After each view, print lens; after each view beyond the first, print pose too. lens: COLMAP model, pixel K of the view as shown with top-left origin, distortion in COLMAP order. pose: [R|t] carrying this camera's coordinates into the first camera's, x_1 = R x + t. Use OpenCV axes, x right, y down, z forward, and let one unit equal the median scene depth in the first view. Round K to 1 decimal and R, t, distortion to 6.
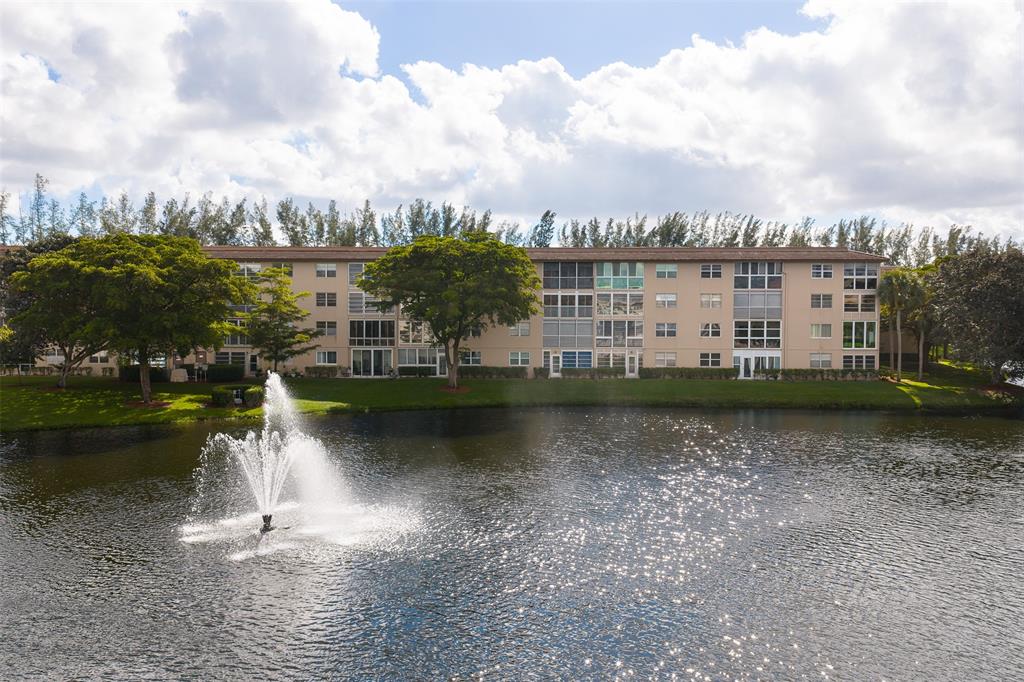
lens RADIAL K [[821.9, 0, 512.0], [0, 821.9, 341.0], [0, 0, 1]] dist [0.026640, -0.001359]
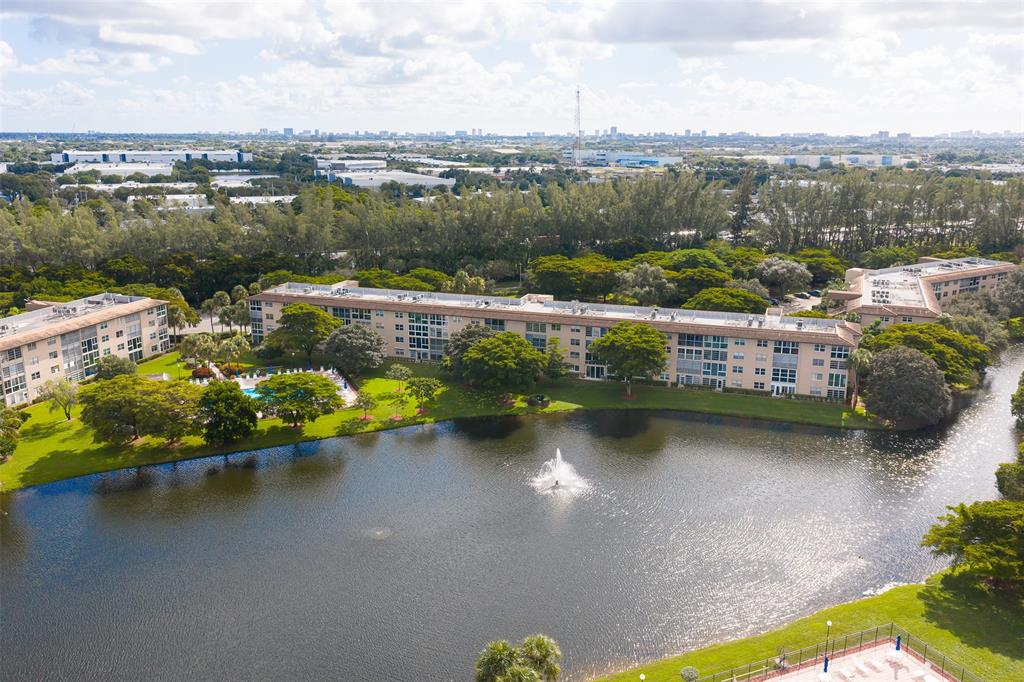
lens RADIAL K [[842.6, 0, 512.0], [0, 842.6, 341.0], [0, 0, 1]] dist [0.056892, -0.067648]
pose [[0.957971, 0.067344, -0.278849, 0.232470], [-0.007483, 0.977590, 0.210387, -0.523183], [0.286768, -0.199458, 0.937006, -1.121374]]
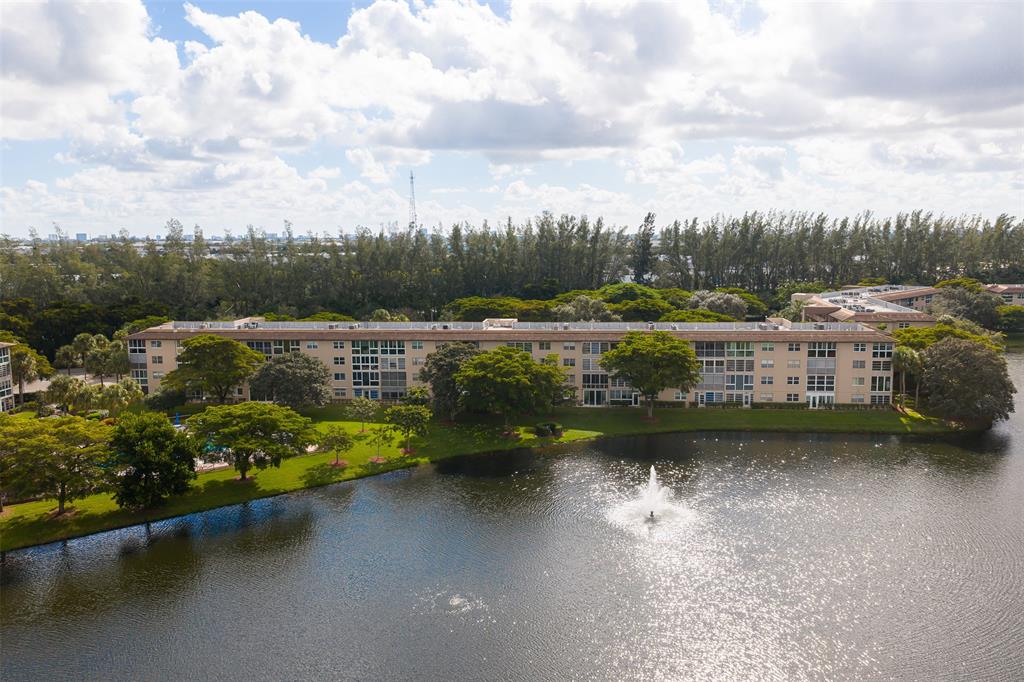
lens RADIAL K [[821.9, 0, 512.0], [0, 821.9, 341.0], [0, 0, 1]] dist [0.026640, -0.001359]
pose [[0.997655, -0.005308, -0.068239, -0.232527], [0.011792, 0.995410, 0.094968, -0.269692], [0.067422, -0.095550, 0.993139, -0.764022]]
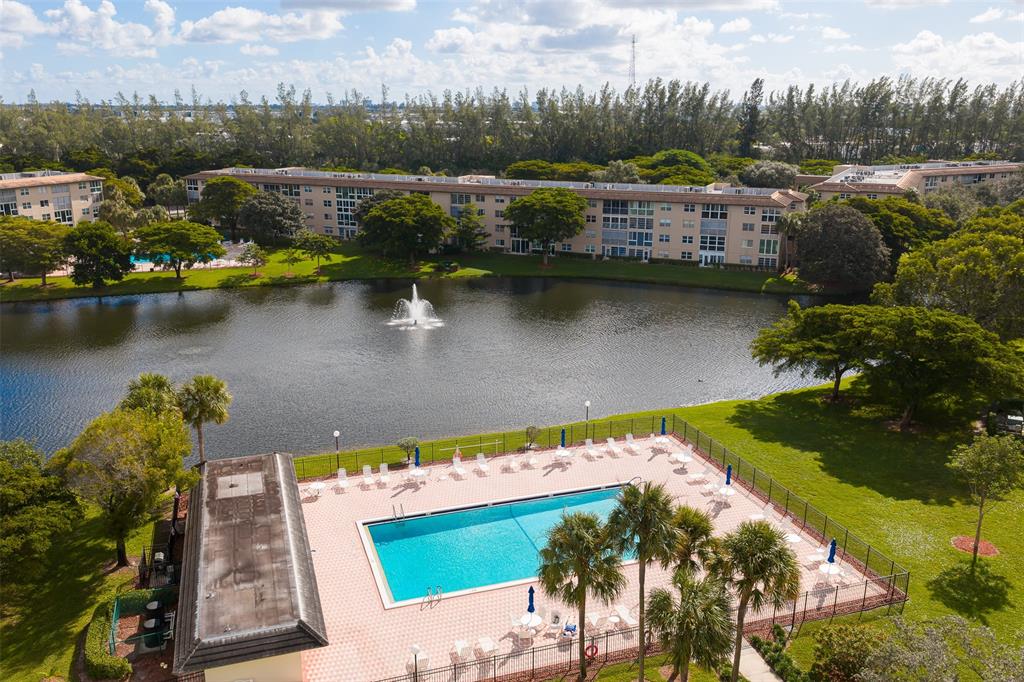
lens RADIAL K [[842.6, 0, 512.0], [0, 842.6, 341.0], [0, 0, 1]] dist [0.056892, -0.067648]
pose [[0.927241, 0.096863, -0.361721, 0.588529], [-0.008820, 0.971347, 0.237502, -0.242164], [0.374362, -0.217031, 0.901527, -0.927690]]
